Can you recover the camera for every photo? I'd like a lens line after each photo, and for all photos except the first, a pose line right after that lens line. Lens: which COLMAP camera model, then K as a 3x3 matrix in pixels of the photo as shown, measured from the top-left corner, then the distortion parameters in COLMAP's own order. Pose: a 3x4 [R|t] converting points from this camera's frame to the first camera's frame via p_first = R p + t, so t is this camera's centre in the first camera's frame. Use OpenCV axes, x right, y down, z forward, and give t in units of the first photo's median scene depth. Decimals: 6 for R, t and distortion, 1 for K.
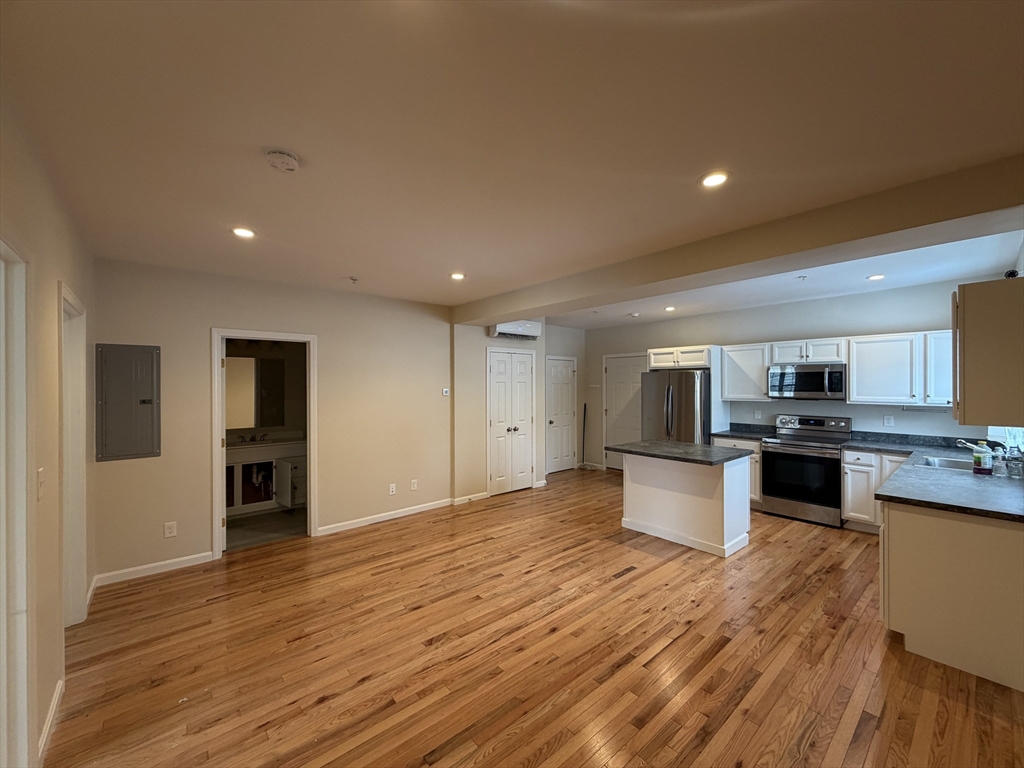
lens RADIAL K [[406.8, 0, 507.0], [0, 406.8, 383.9], [0, 0, 1]] dist [0.000428, -0.000158]
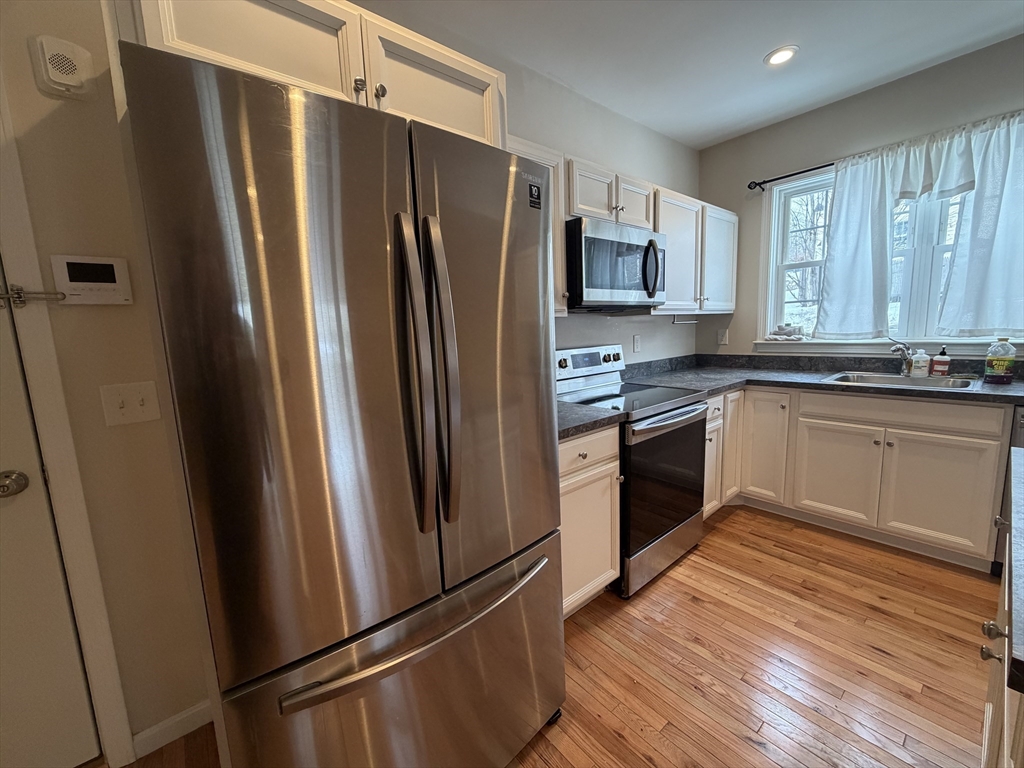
lens RADIAL K [[406.8, 0, 507.0], [0, 406.8, 383.9], [0, 0, 1]] dist [0.000428, -0.000158]
pose [[0.015831, -0.134160, 0.990833, 0.291737], [0.040970, 0.990212, 0.133421, 0.059569], [-0.999035, 0.038482, 0.021173, 1.191477]]
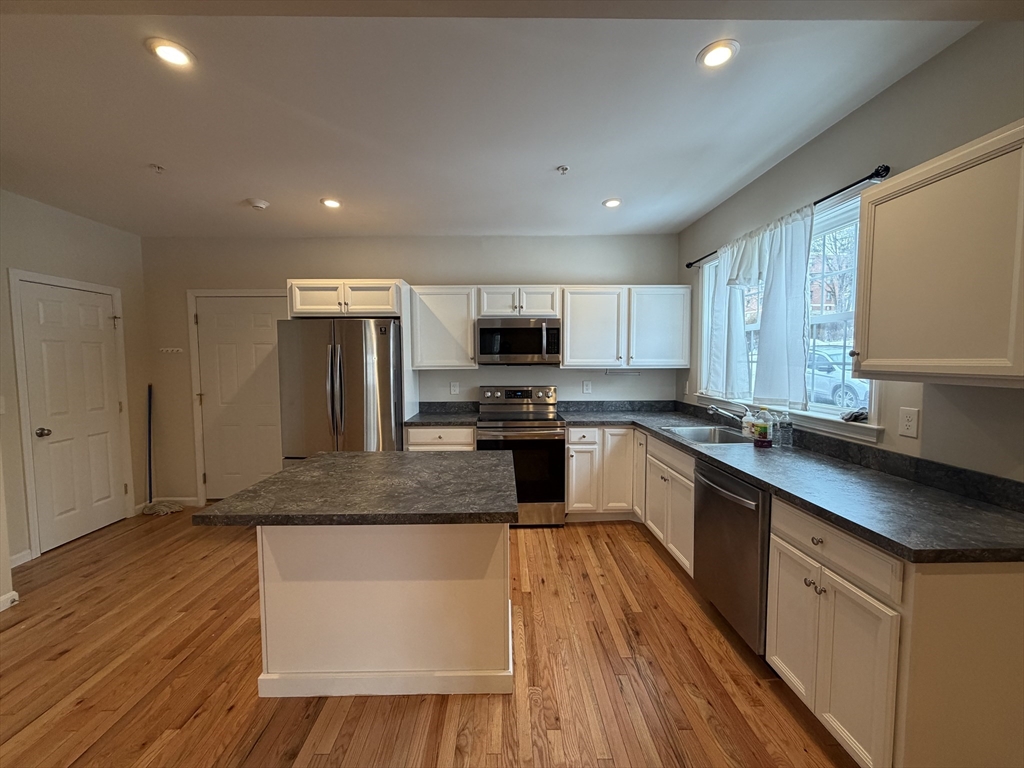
lens RADIAL K [[406.8, 0, 507.0], [0, 406.8, 383.9], [0, 0, 1]] dist [0.000428, -0.000158]
pose [[0.637402, -0.047836, 0.769045, 0.146362], [0.001483, 0.998145, 0.060857, 0.029689], [-0.770530, -0.037650, 0.636291, 0.570741]]
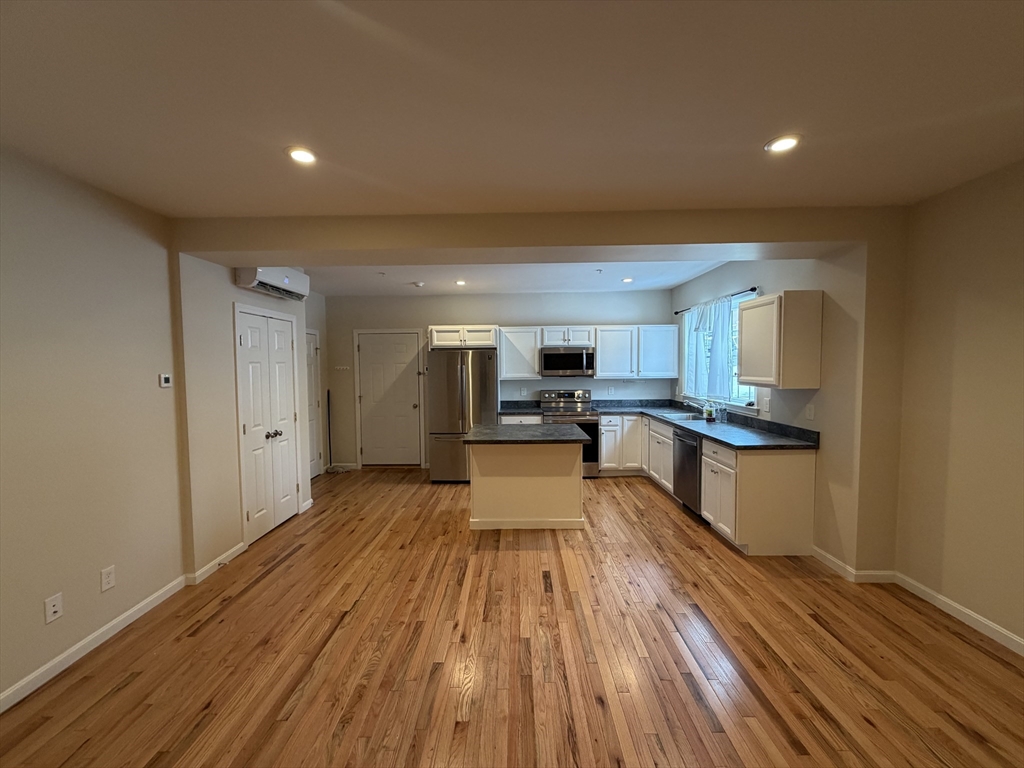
lens RADIAL K [[406.8, 0, 507.0], [0, 406.8, 383.9], [0, 0, 1]] dist [0.000428, -0.000158]
pose [[0.661406, -0.039595, 0.748982, -0.289794], [0.007611, 0.998908, 0.046086, 0.004316], [-0.749989, -0.024781, 0.660986, 0.372040]]
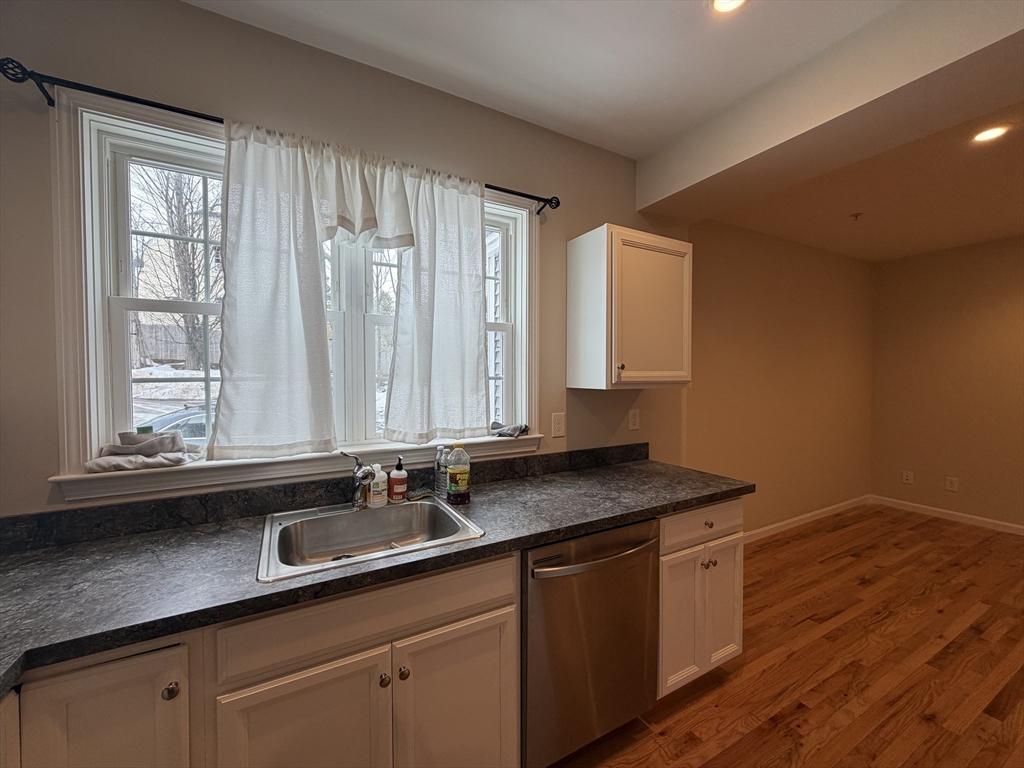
lens RADIAL K [[406.8, 0, 507.0], [0, 406.8, 383.9], [0, 0, 1]] dist [0.000428, -0.000158]
pose [[-0.977606, 0.001811, 0.210434, 0.640180], [0.006319, 0.999765, 0.020754, 0.033098], [-0.210346, 0.021619, -0.977388, 0.983582]]
